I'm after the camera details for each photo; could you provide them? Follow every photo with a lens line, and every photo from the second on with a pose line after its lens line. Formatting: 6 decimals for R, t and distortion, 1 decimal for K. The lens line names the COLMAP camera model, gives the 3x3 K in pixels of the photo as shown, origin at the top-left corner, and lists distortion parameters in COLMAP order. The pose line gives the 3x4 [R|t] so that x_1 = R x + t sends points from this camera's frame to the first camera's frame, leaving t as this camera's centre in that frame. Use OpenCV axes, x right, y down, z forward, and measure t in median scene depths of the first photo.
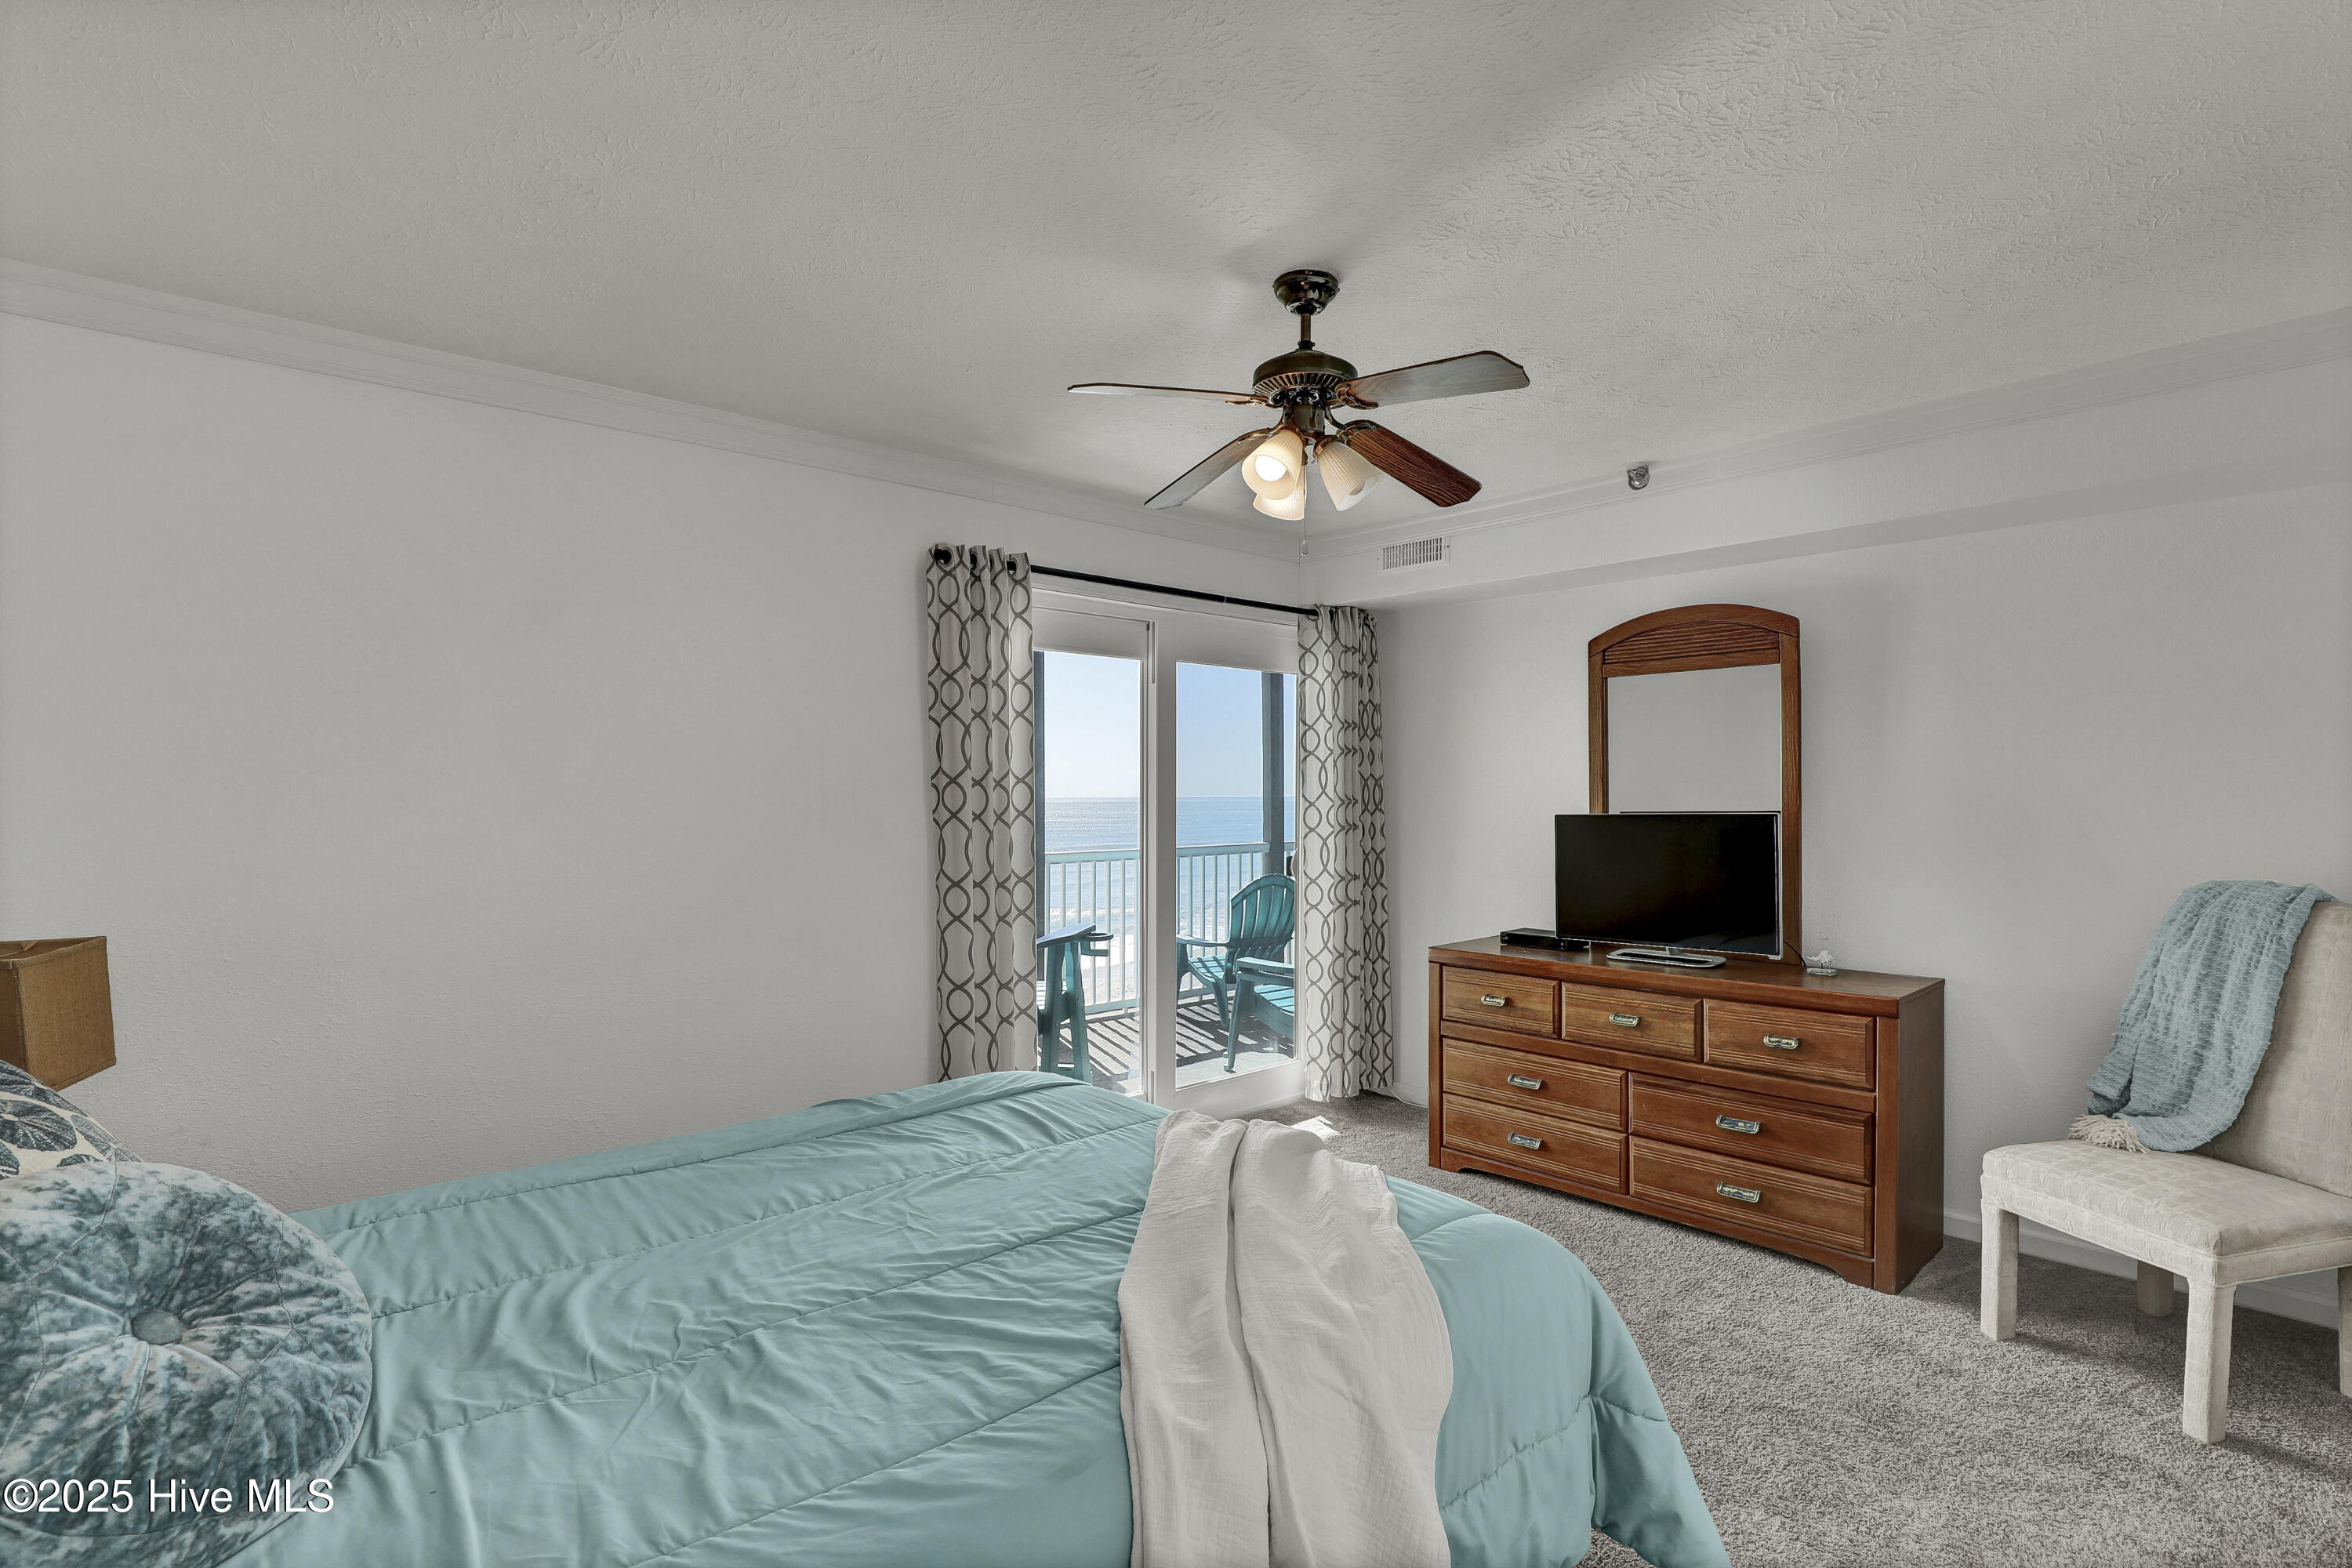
lens RADIAL K [[1129.9, 0, 1176.0], [0, 1129.9, 784.0], [0, 0, 1]] dist [-0.017878, 0.000012]
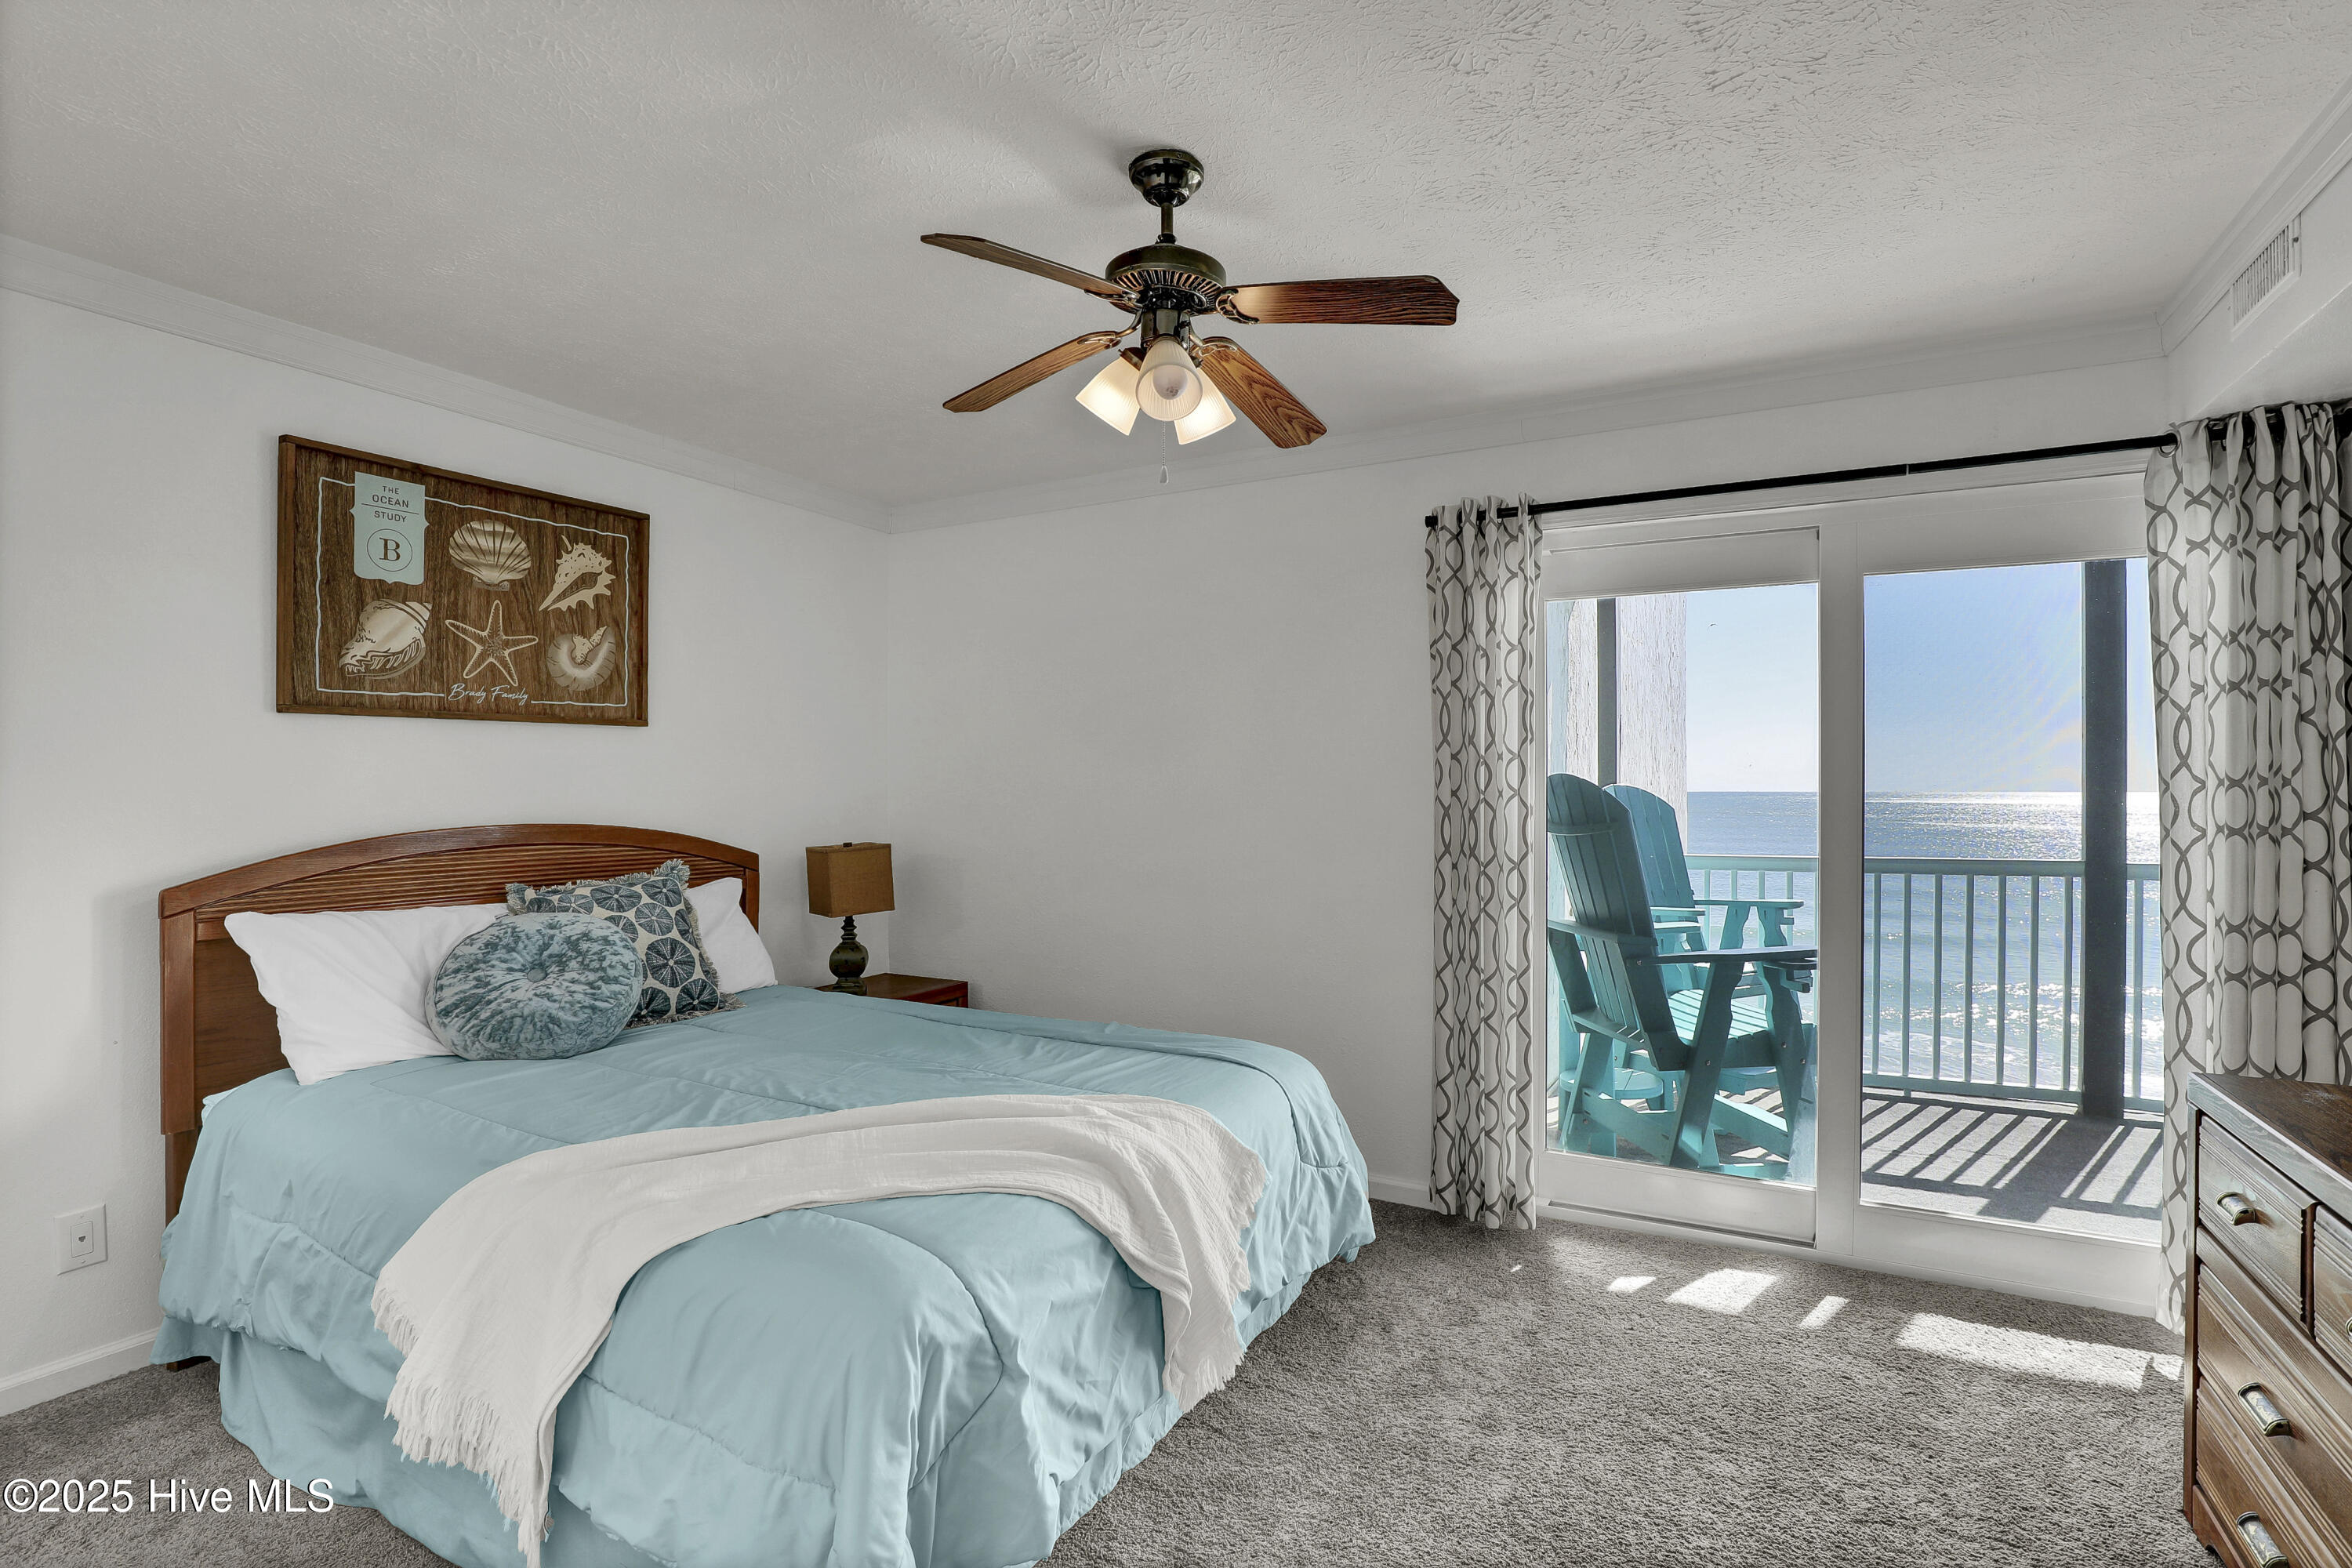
lens RADIAL K [[1129.9, 0, 1176.0], [0, 1129.9, 784.0], [0, 0, 1]] dist [-0.017878, 0.000012]
pose [[0.338974, -0.003921, -0.940788, 0.594519], [0.004356, 0.999987, -0.002598, 0.019658], [0.940786, -0.003217, 0.338986, 0.458009]]
